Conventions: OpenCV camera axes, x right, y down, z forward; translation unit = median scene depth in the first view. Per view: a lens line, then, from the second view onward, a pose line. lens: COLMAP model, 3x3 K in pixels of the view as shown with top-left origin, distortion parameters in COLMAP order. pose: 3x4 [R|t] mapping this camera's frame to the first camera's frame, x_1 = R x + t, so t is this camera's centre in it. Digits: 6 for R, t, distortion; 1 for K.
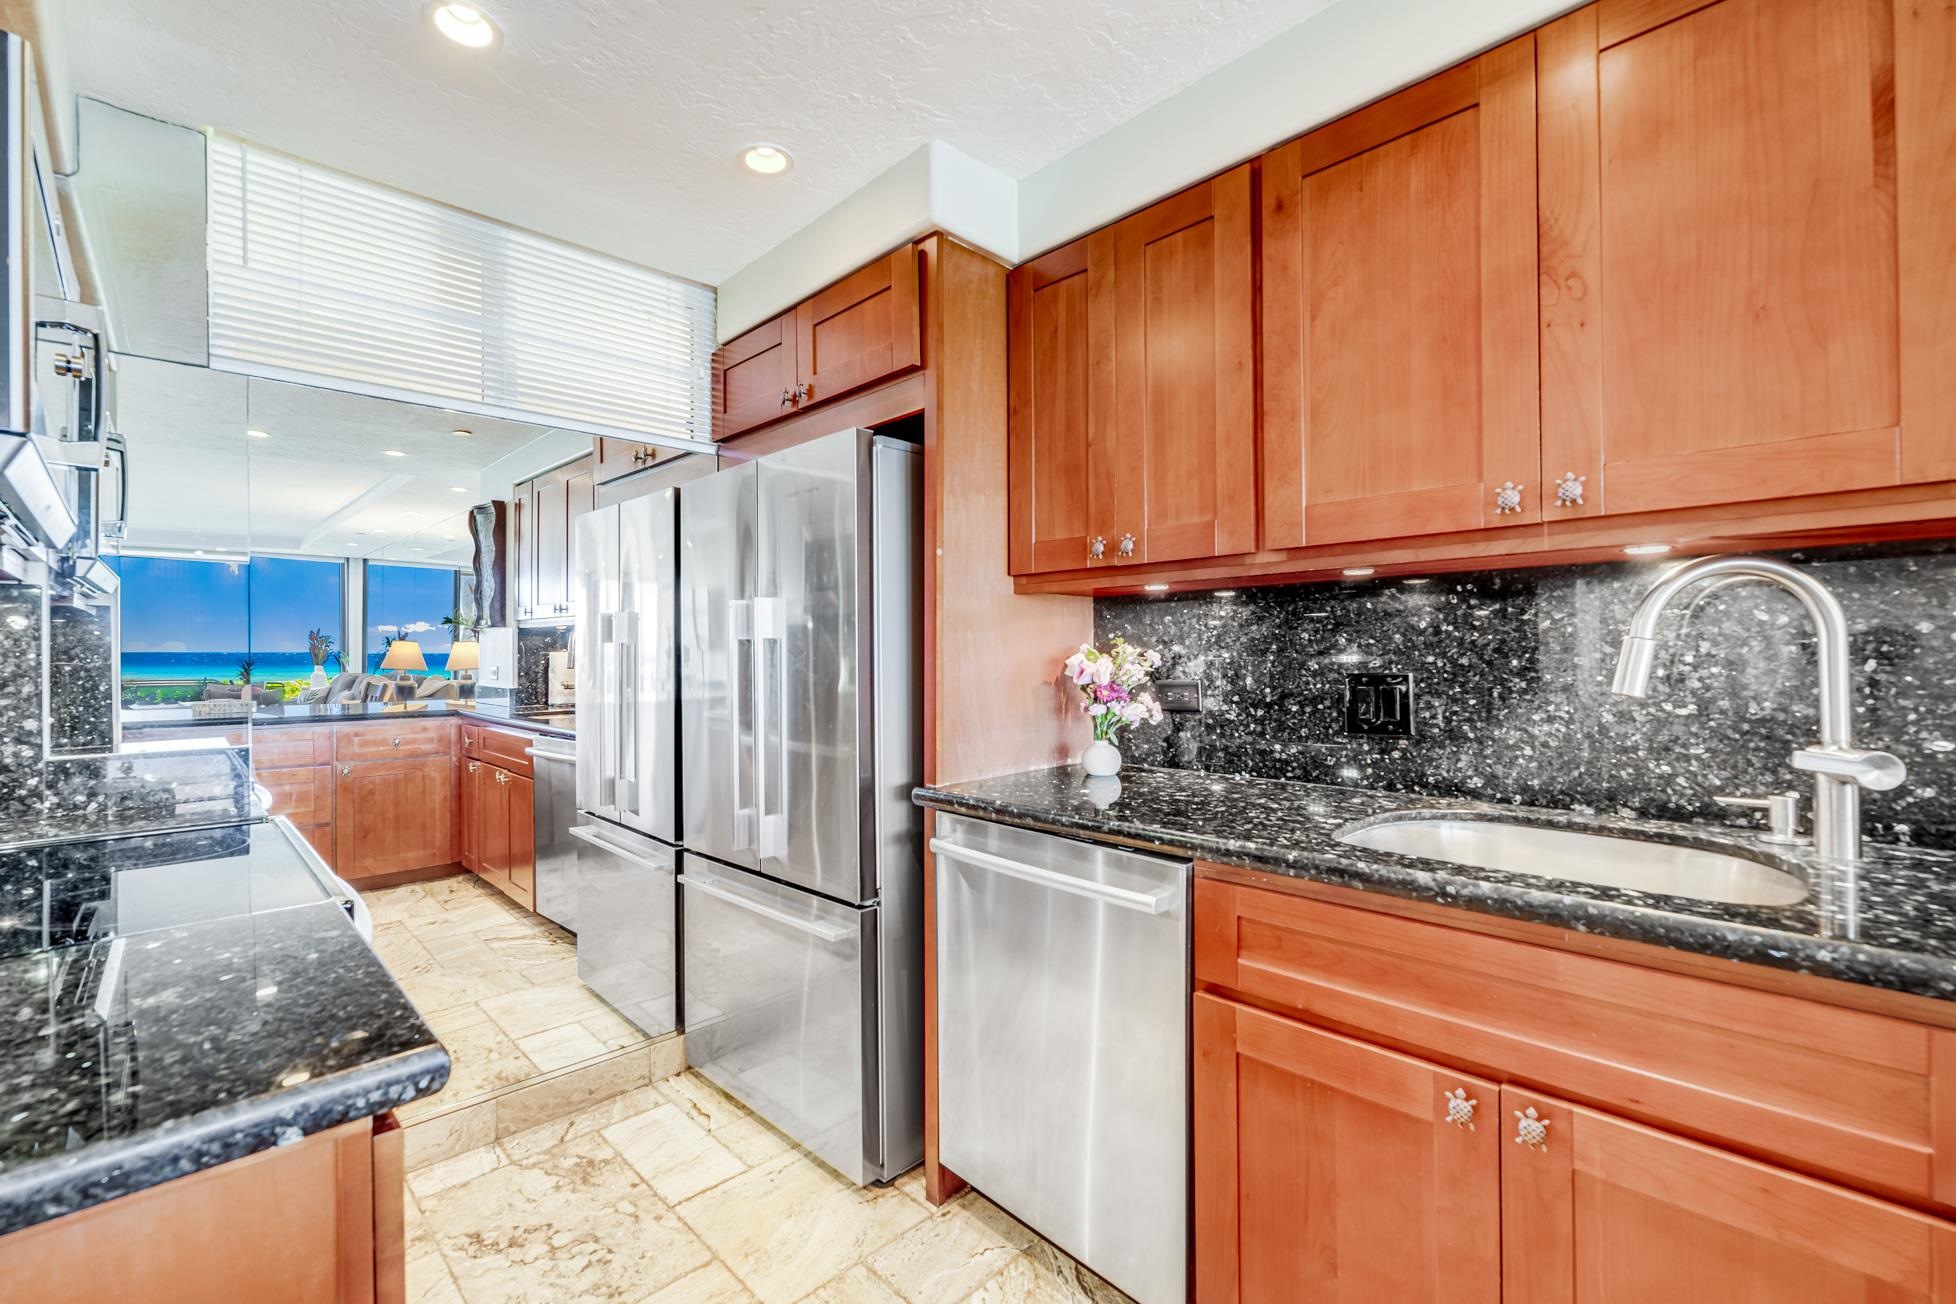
lens RADIAL K [[818.8, 0, 924.7], [0, 818.8, 661.1], [0, 0, 1]] dist [-0.000332, 0.000077]
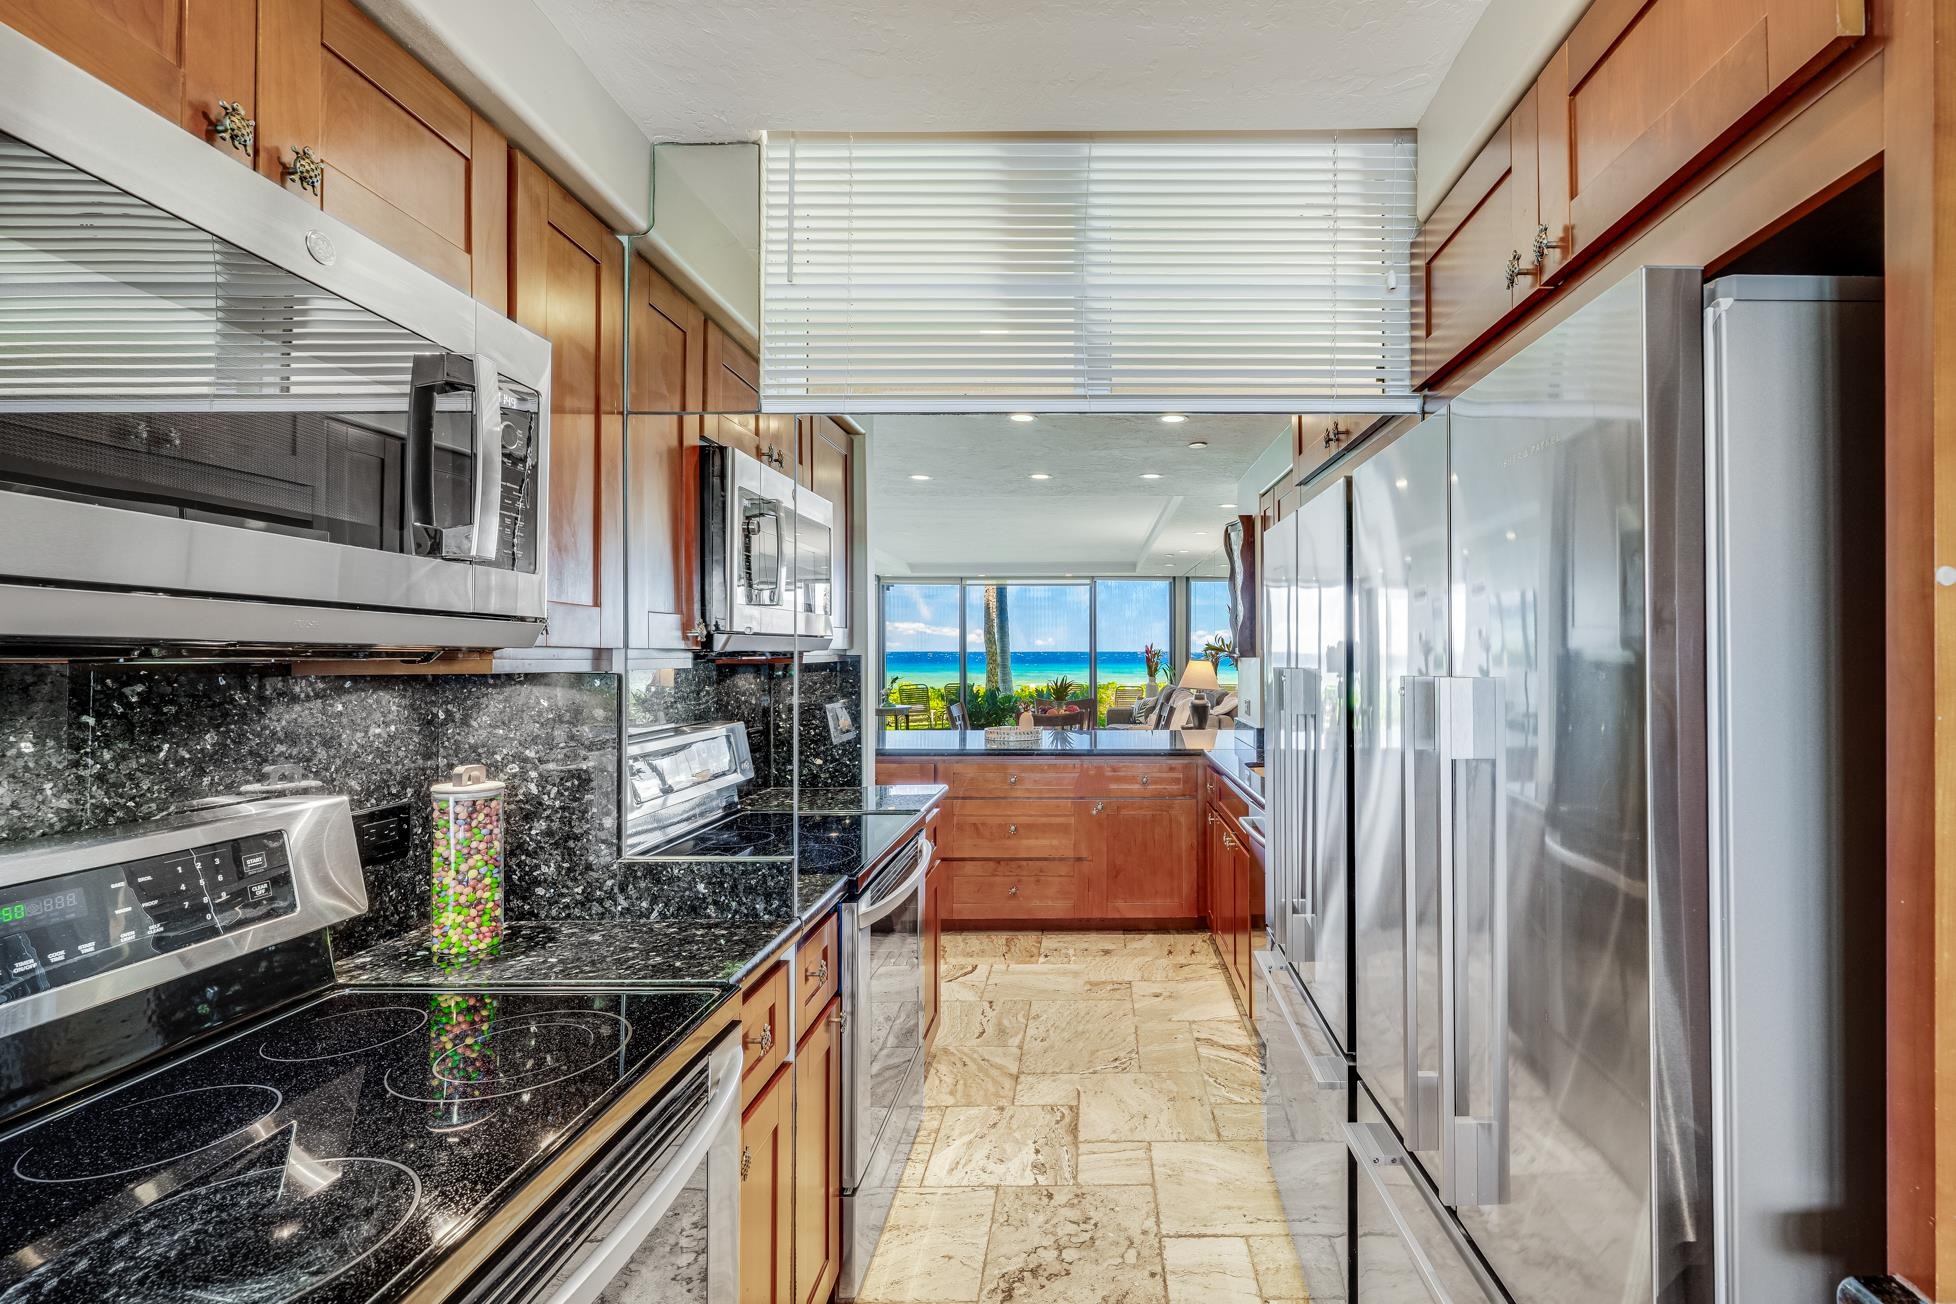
lens RADIAL K [[879.2, 0, 1096.7], [0, 879.2, 649.5], [0, 0, 1]] dist [-0.000480, -0.000218]
pose [[0.734854, 0.000214, -0.678226, 0.006201], [-0.012050, 0.999846, -0.012740, -0.078704], [0.678119, 0.017535, 0.734743, 0.431218]]
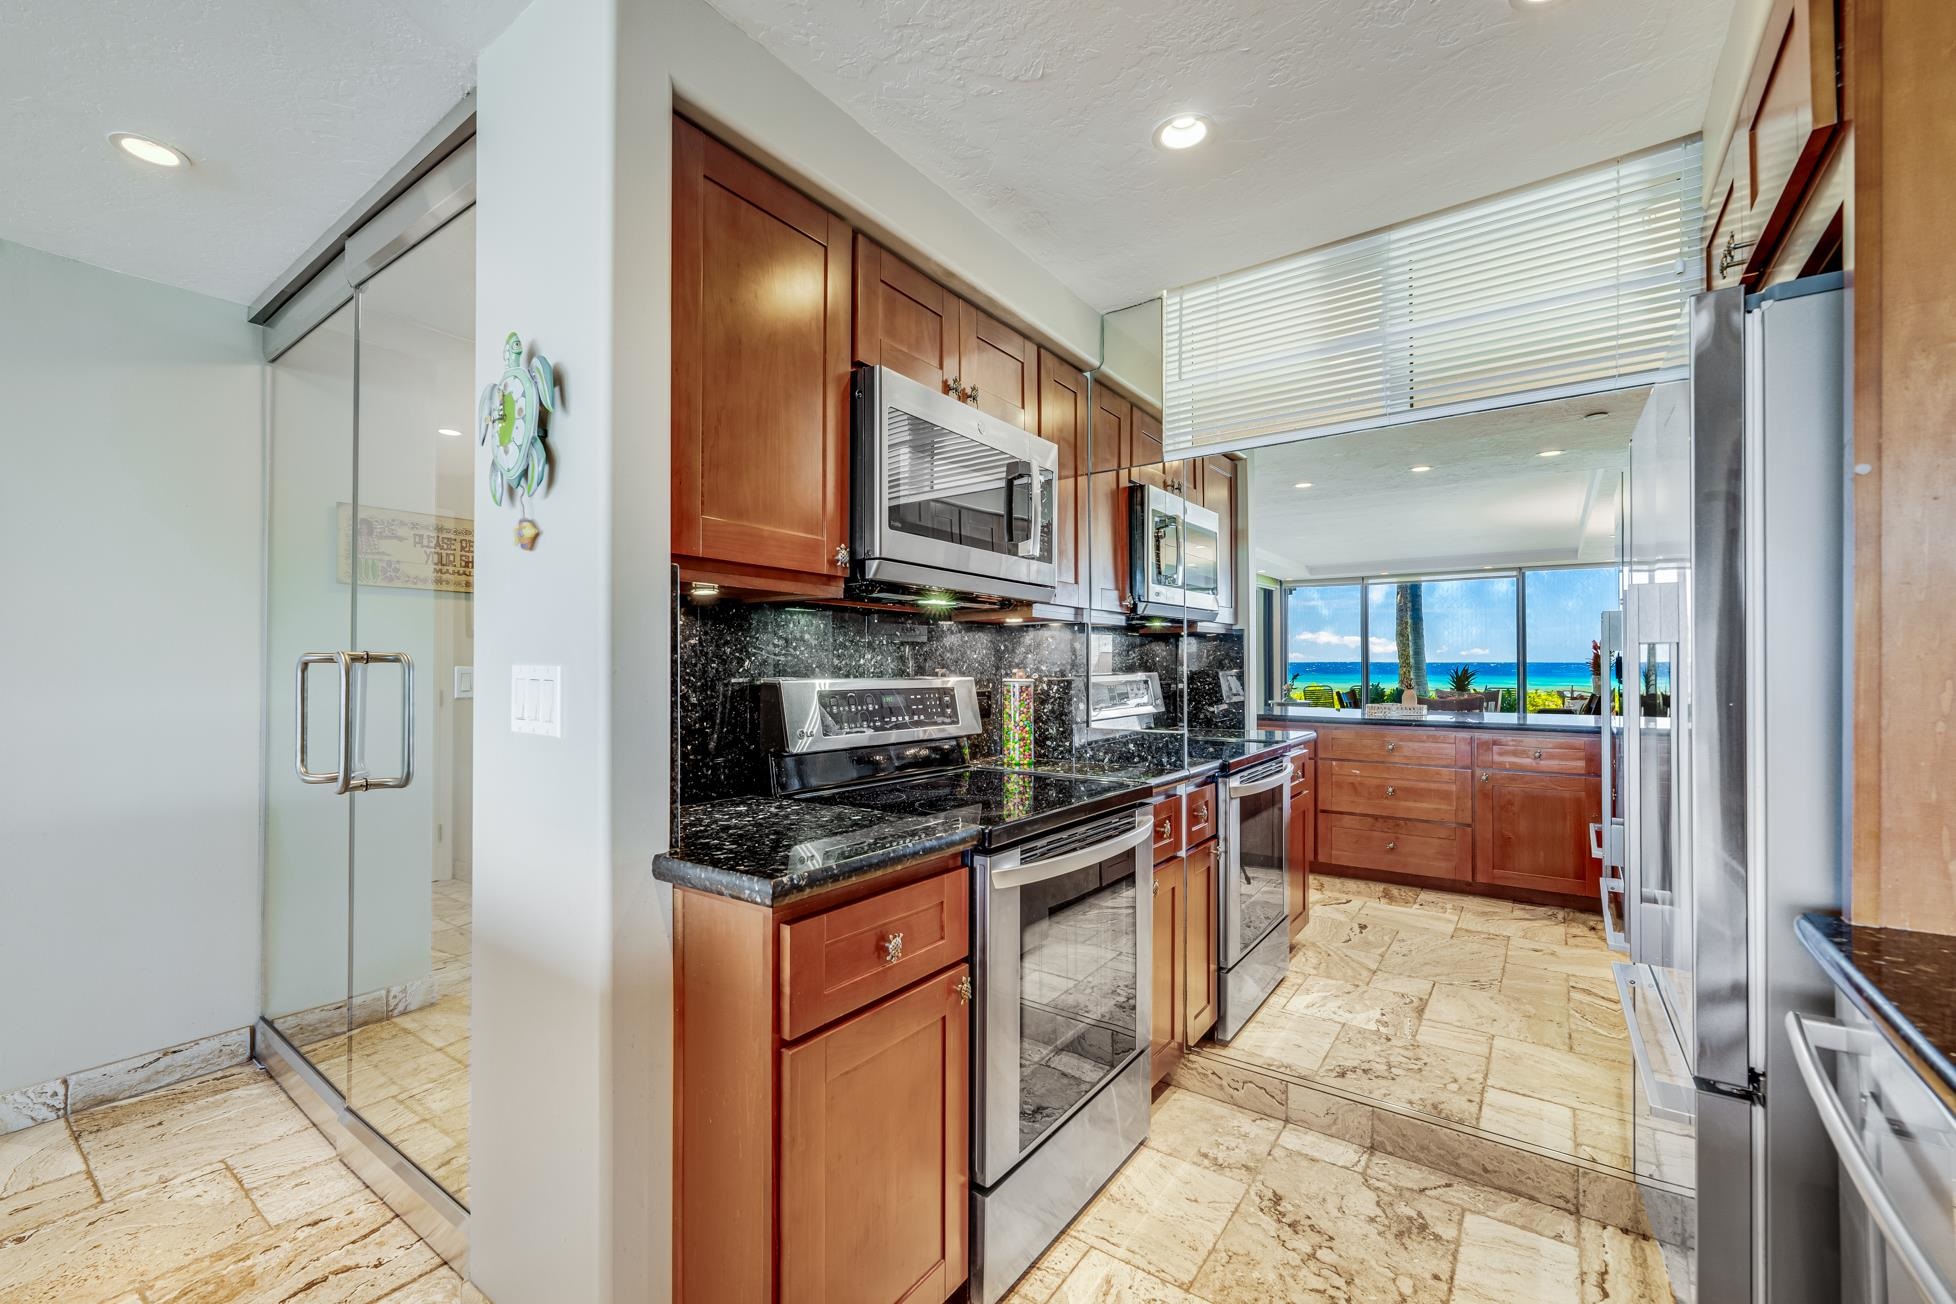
lens RADIAL K [[818.8, 0, 948.1], [0, 818.8, 672.1], [0, 0, 1]] dist [-0.000332, 0.000077]
pose [[0.186562, 0.011066, -0.982381, 0.342668], [-0.008872, 0.999915, 0.009578, -0.003973], [0.982403, 0.006929, 0.186645, 0.283406]]
